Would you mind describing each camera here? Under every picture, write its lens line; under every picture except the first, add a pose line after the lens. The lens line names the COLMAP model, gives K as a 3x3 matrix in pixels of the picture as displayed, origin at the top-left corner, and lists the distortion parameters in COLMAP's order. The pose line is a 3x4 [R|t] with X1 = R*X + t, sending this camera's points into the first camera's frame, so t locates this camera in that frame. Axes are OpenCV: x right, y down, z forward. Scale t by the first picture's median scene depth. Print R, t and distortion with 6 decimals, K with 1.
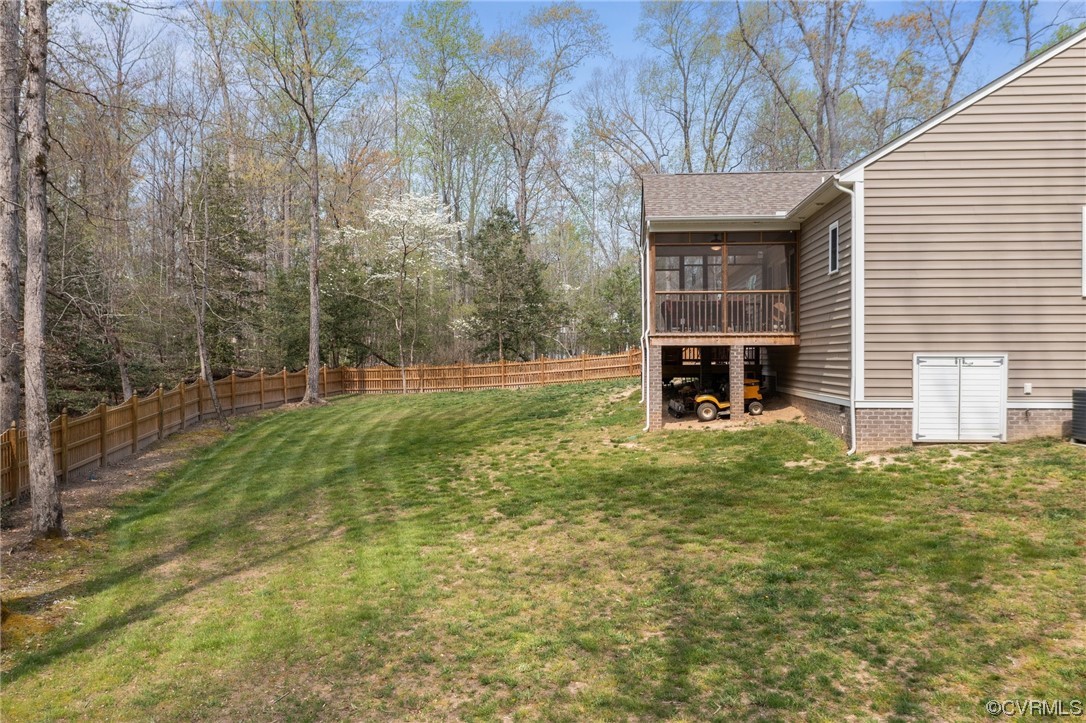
lens RADIAL K [[889.1, 0, 523.8], [0, 889.1, 363.5], [0, 0, 1]] dist [-0.036611, -0.000513]
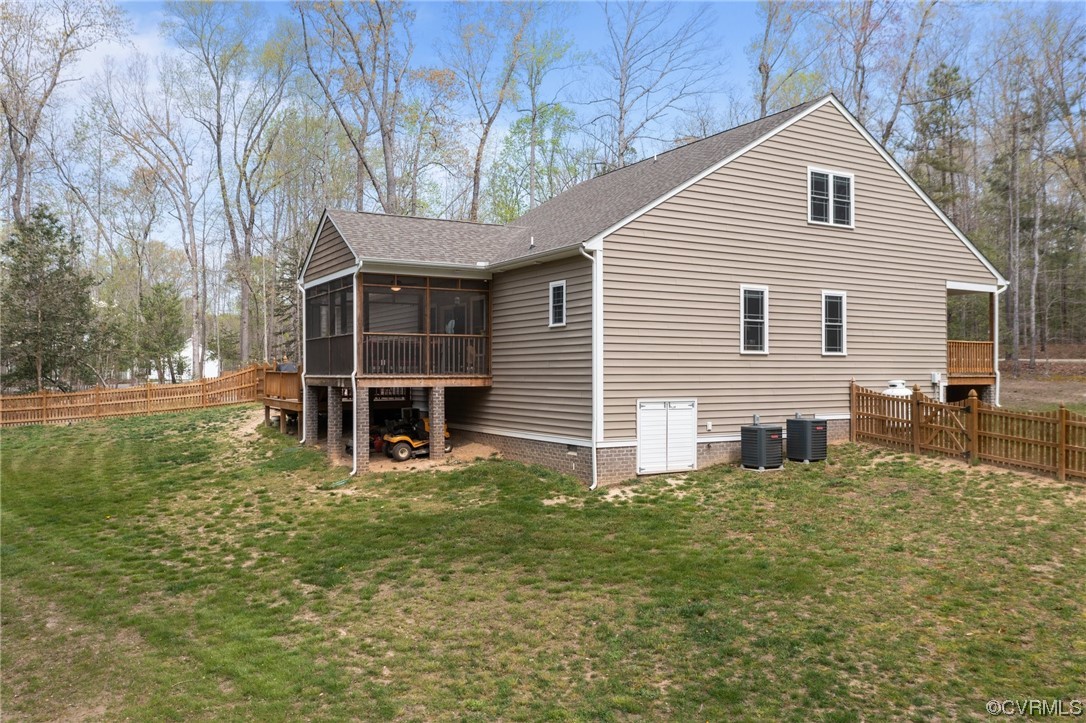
lens RADIAL K [[879.7, 0, 560.2], [0, 879.7, 362.5], [0, 0, 1]] dist [-0.041732, 0.008035]
pose [[0.798567, 0.008150, 0.601851, -0.348448], [0.002031, 0.999866, -0.016235, -0.042019], [-0.601903, 0.014187, 0.798443, 0.122360]]
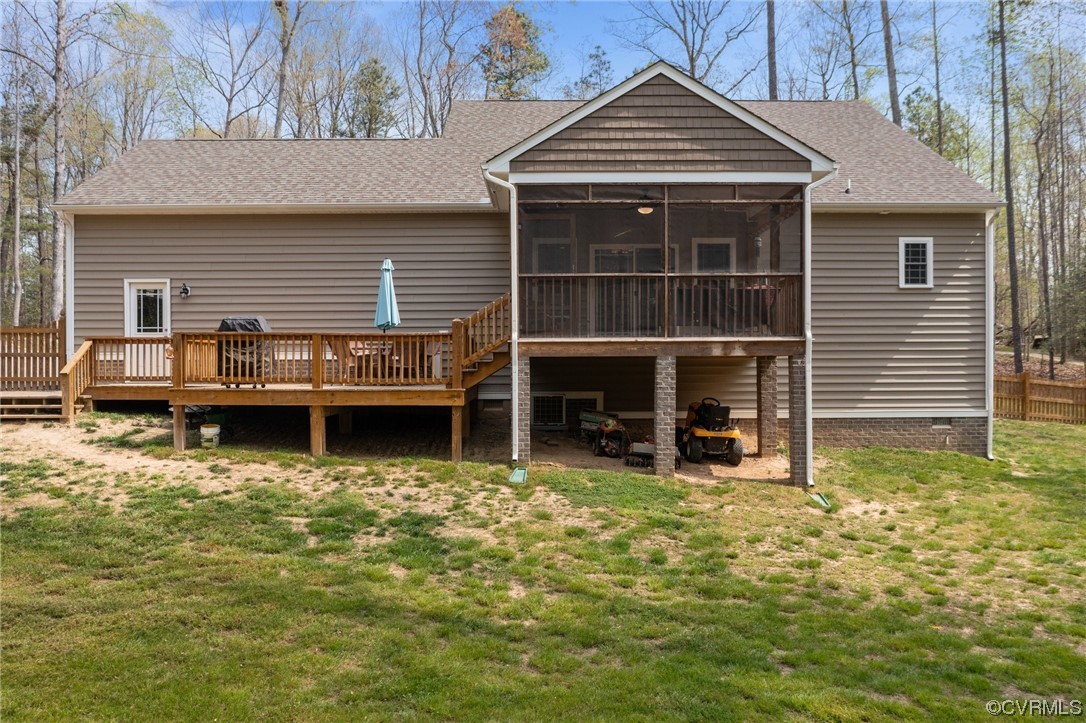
lens RADIAL K [[843.3, 0, 543.0], [0, 843.3, 361.5], [0, 0, 1]] dist [-0.013805, -0.004385]
pose [[-0.122439, 0.003748, 0.992469, -0.599107], [0.007410, 0.999968, -0.002862, -0.020538], [-0.992448, 0.007004, -0.122463, 1.690248]]
